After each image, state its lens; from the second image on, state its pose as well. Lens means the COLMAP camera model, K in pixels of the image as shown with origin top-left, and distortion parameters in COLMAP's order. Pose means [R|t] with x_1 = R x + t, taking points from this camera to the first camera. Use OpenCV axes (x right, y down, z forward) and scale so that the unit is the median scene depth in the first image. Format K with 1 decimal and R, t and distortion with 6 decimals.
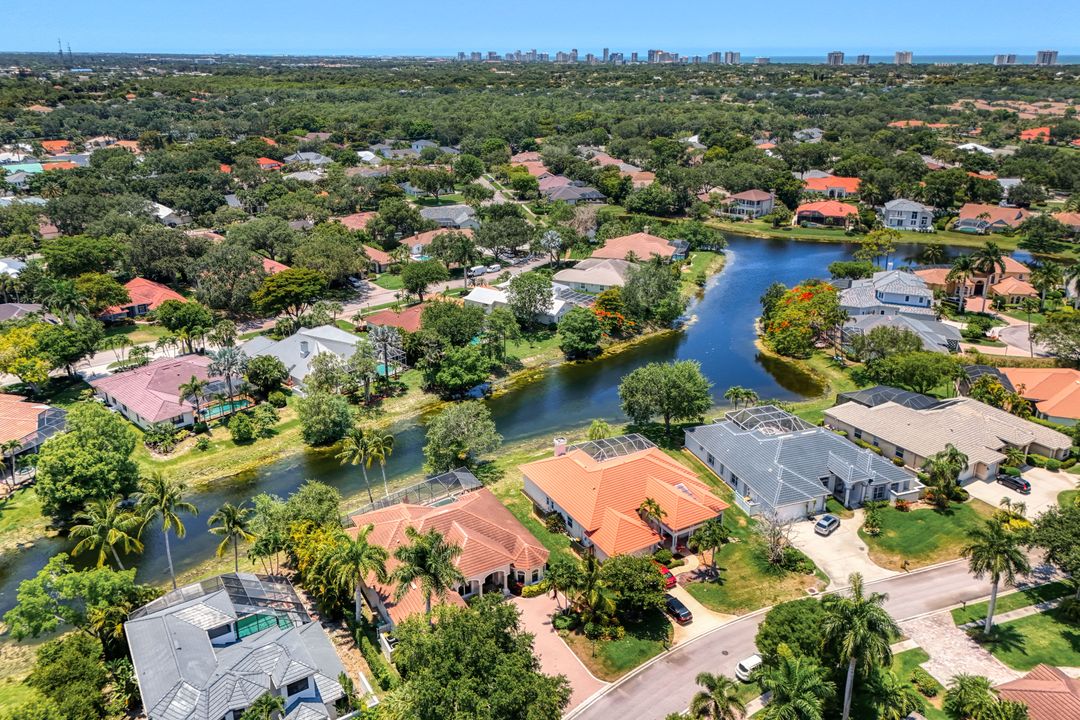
lens RADIAL K [[793.0, 0, 540.6], [0, 793.0, 326.0], [0, 0, 1]] dist [0.086731, -0.081175]
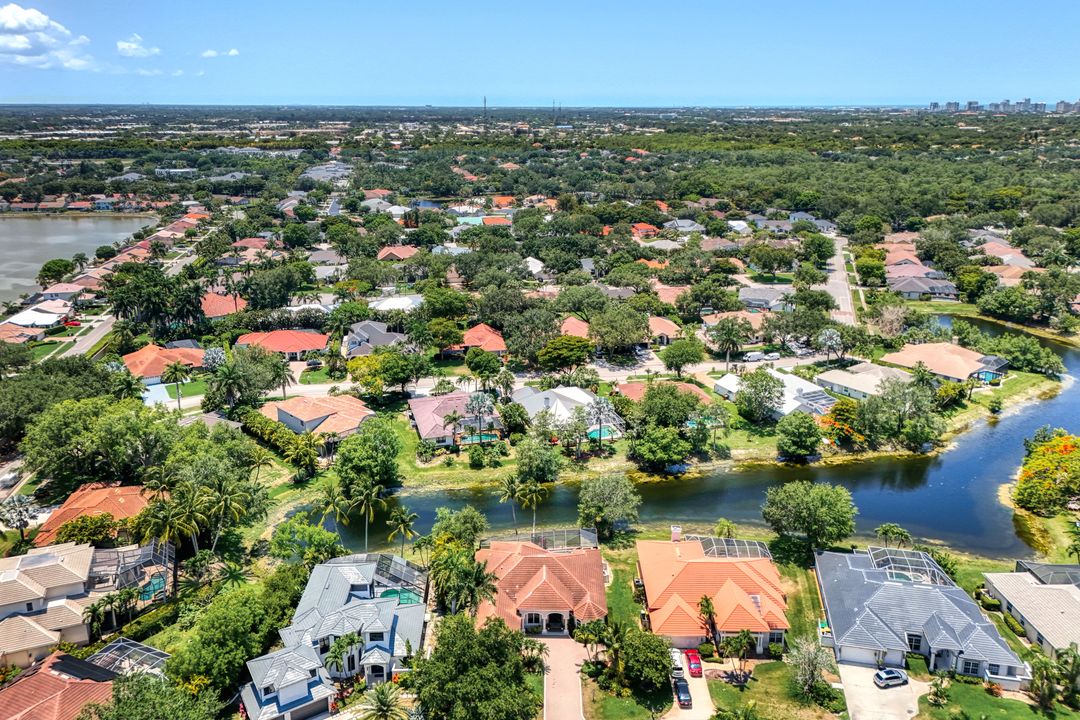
lens RADIAL K [[793.0, 0, 540.6], [0, 793.0, 326.0], [0, 0, 1]] dist [0.086731, -0.081175]
pose [[0.859381, 0.135422, -0.493077, 0.296537], [-0.163919, 0.986363, -0.014793, -0.072634], [0.484349, 0.093537, 0.869860, -0.099180]]
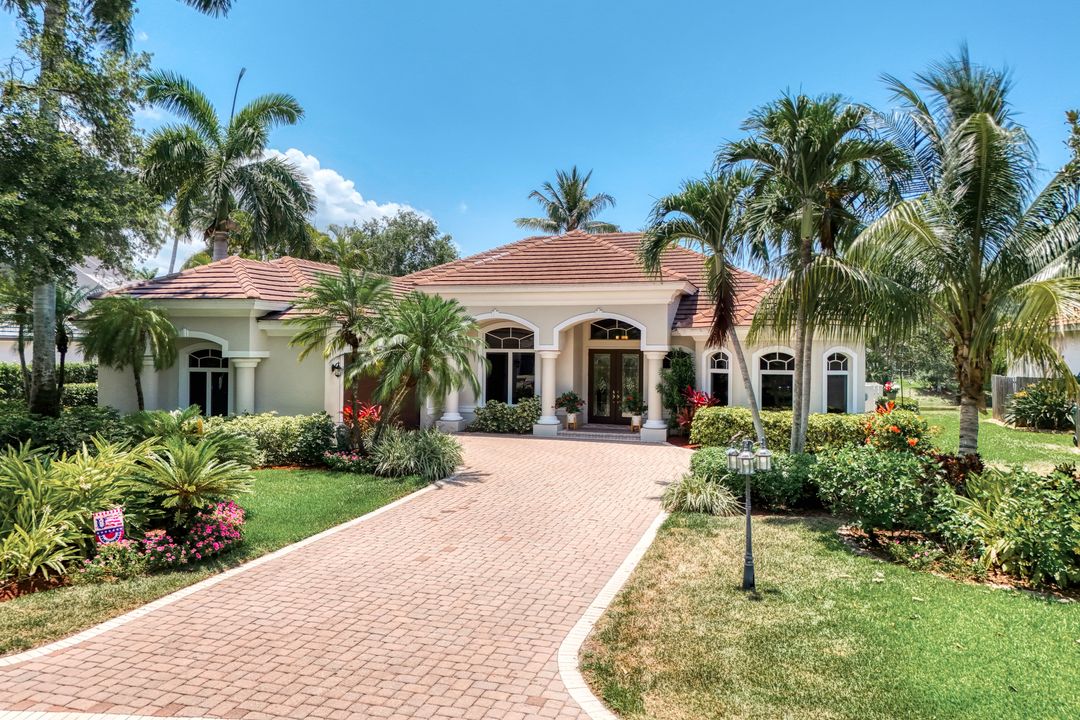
lens RADIAL K [[811.8, 0, 540.0], [0, 811.8, 360.0], [0, 0, 1]] dist [0.077725, -0.084654]
pose [[0.677310, 0.008911, -0.735643, 0.072108], [-0.248186, 0.944079, -0.217070, 0.230613], [0.692571, 0.329600, 0.641646, 0.500885]]
